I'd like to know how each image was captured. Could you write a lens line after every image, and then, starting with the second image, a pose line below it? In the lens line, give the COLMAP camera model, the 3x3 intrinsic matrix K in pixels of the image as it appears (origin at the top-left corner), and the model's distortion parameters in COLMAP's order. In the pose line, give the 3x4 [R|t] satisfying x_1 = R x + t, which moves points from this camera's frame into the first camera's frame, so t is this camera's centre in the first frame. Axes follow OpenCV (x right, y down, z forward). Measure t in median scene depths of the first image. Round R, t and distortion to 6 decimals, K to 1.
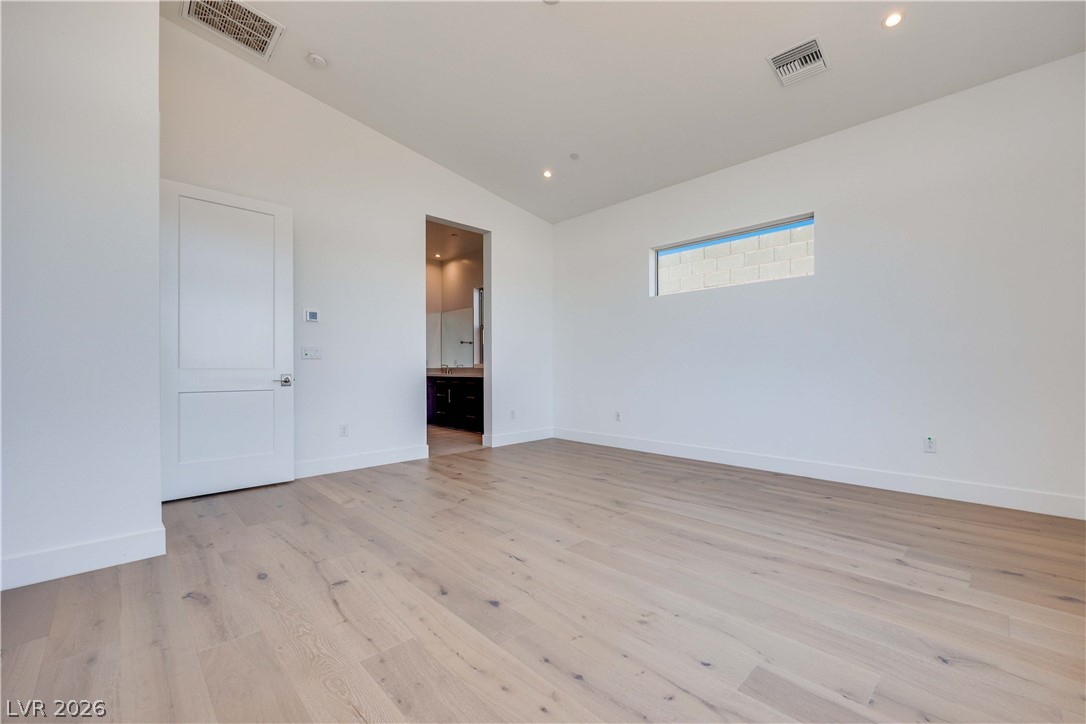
lens RADIAL K [[442.7, 0, 573.9], [0, 442.7, 368.5], [0, 0, 1]] dist [-0.001621, 0.000169]
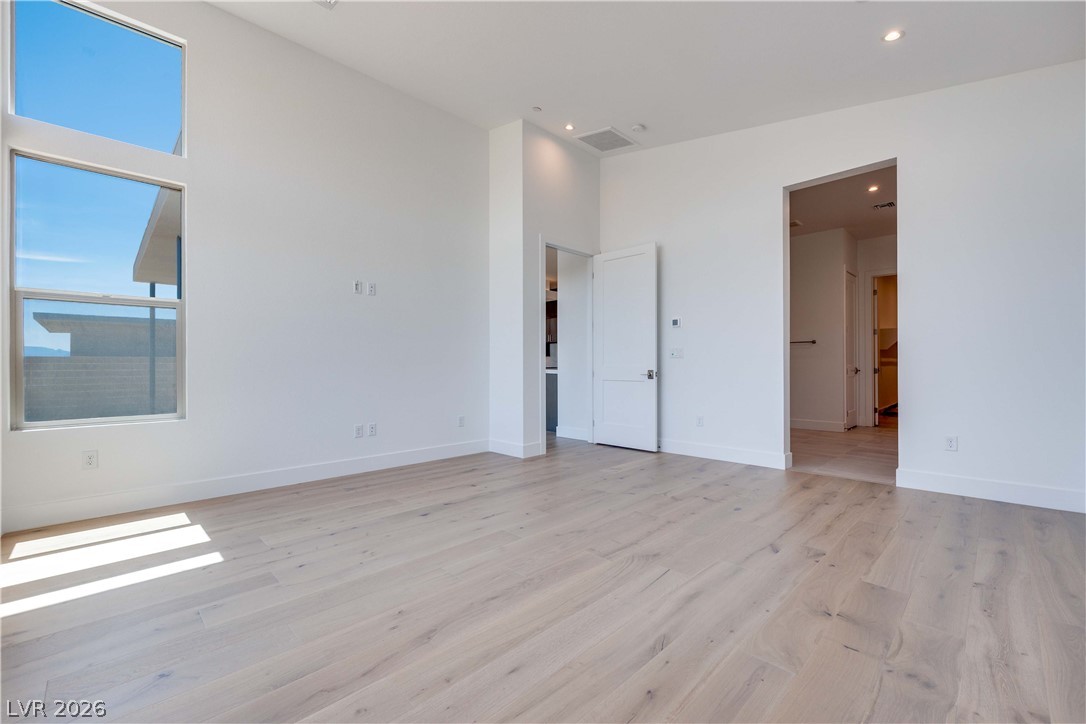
lens RADIAL K [[448.7, 0, 551.5], [0, 448.7, 364.1], [0, 0, 1]] dist [-0.003252, -0.000277]
pose [[-0.008805, -0.001269, -0.999960, 0.898921], [0.002156, 0.999997, -0.001288, -0.005414], [0.999959, -0.002167, -0.008802, 0.925290]]
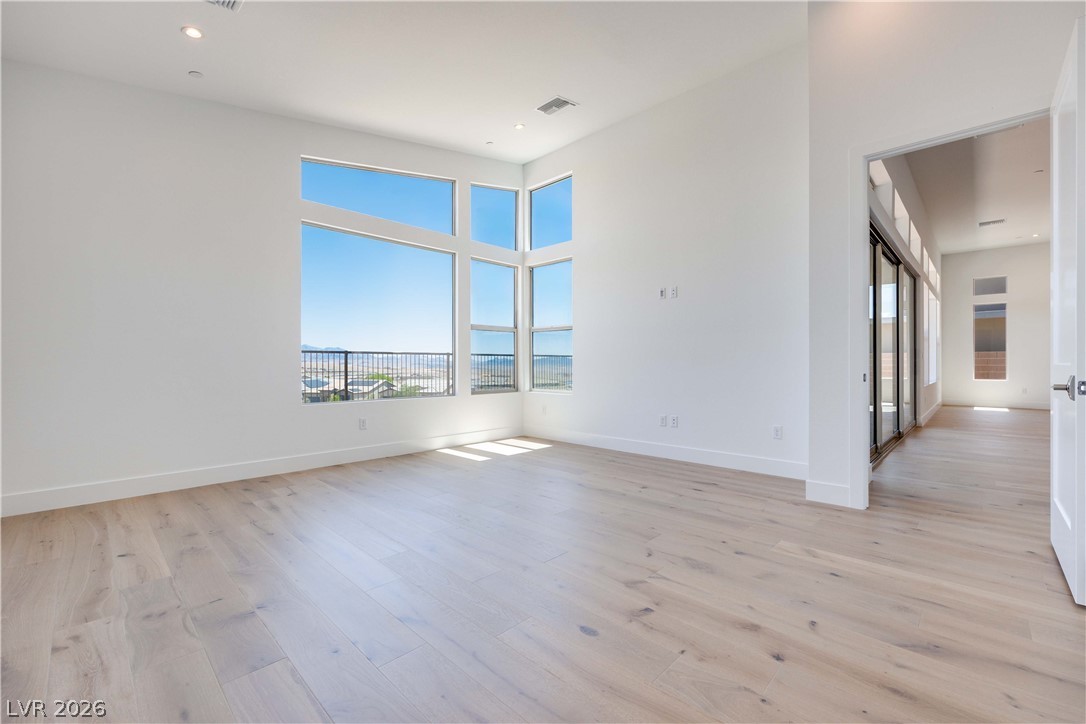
lens RADIAL K [[448.7, 0, 551.5], [0, 448.7, 364.1], [0, 0, 1]] dist [-0.003252, -0.000277]
pose [[-0.999788, 0.004811, -0.020036, -0.091505], [0.004726, 0.999980, 0.004317, -0.008059], [0.020056, 0.004221, -0.999790, 1.911351]]
